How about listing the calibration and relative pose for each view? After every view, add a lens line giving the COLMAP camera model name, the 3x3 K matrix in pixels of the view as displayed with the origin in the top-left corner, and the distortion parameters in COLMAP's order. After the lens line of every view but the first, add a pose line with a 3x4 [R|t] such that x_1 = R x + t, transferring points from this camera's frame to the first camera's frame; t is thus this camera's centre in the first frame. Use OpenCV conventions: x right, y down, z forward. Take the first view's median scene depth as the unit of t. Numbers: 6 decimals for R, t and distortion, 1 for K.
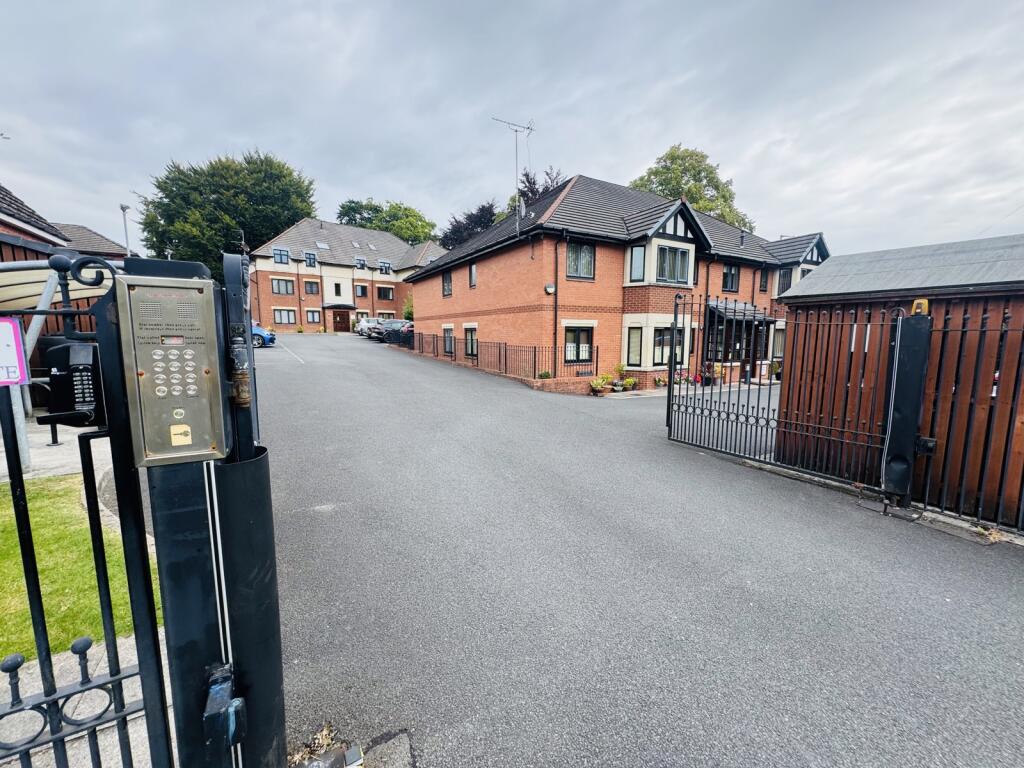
lens RADIAL K [[408.3, 0, 510.3], [0, 408.3, 383.8], [0, 0, 1]] dist [-0.003578, 0.000096]
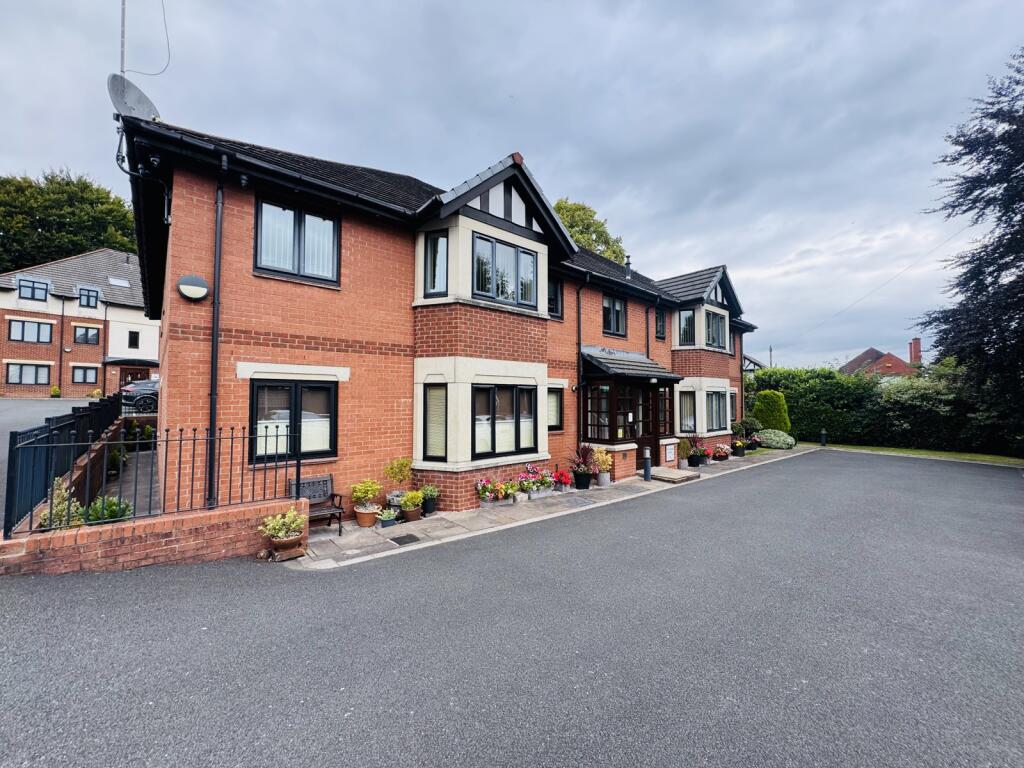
lens RADIAL K [[408.3, 0, 510.9], [0, 408.3, 387.1], [0, 0, 1]] dist [-0.003578, 0.000096]
pose [[0.981458, 0.006867, 0.191552, 0.268180], [0.022803, 0.988078, -0.152258, -0.048948], [-0.190314, 0.153803, 0.969601, 0.437041]]
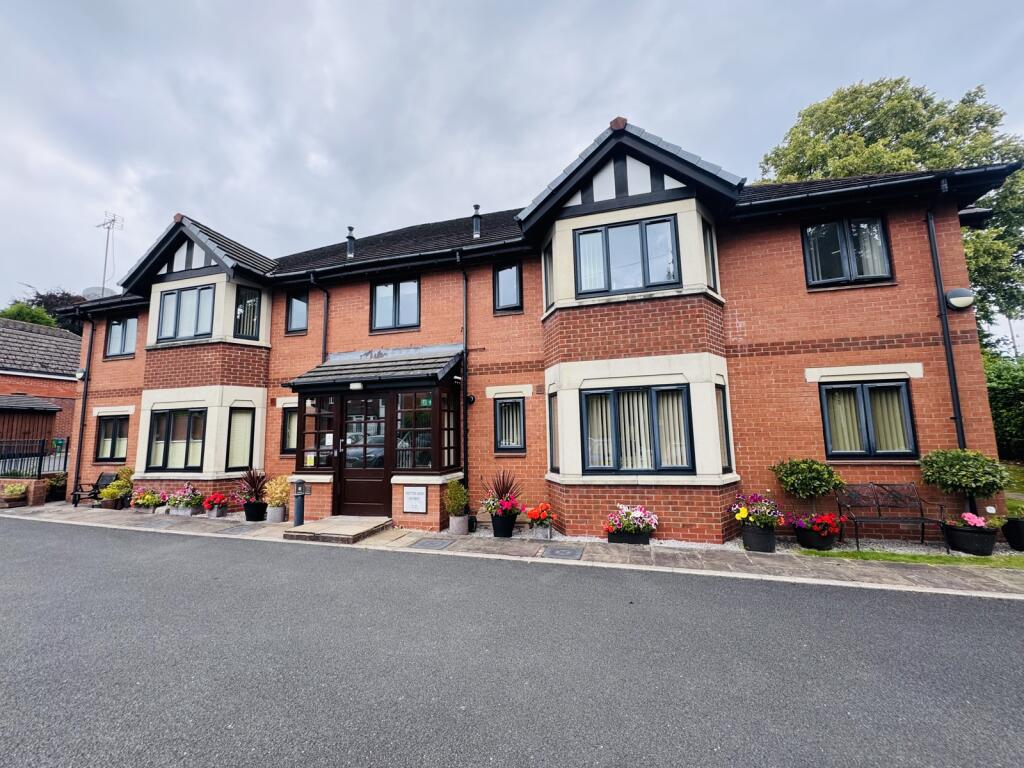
lens RADIAL K [[357.0, 0, 511.2], [0, 357.0, 378.0], [0, 0, 1]] dist [-0.007946, 0.000037]
pose [[0.729896, -0.096912, -0.676654, 1.028892], [-0.042259, 0.981608, -0.186172, -0.097335], [0.682251, 0.164481, 0.712376, 0.870226]]
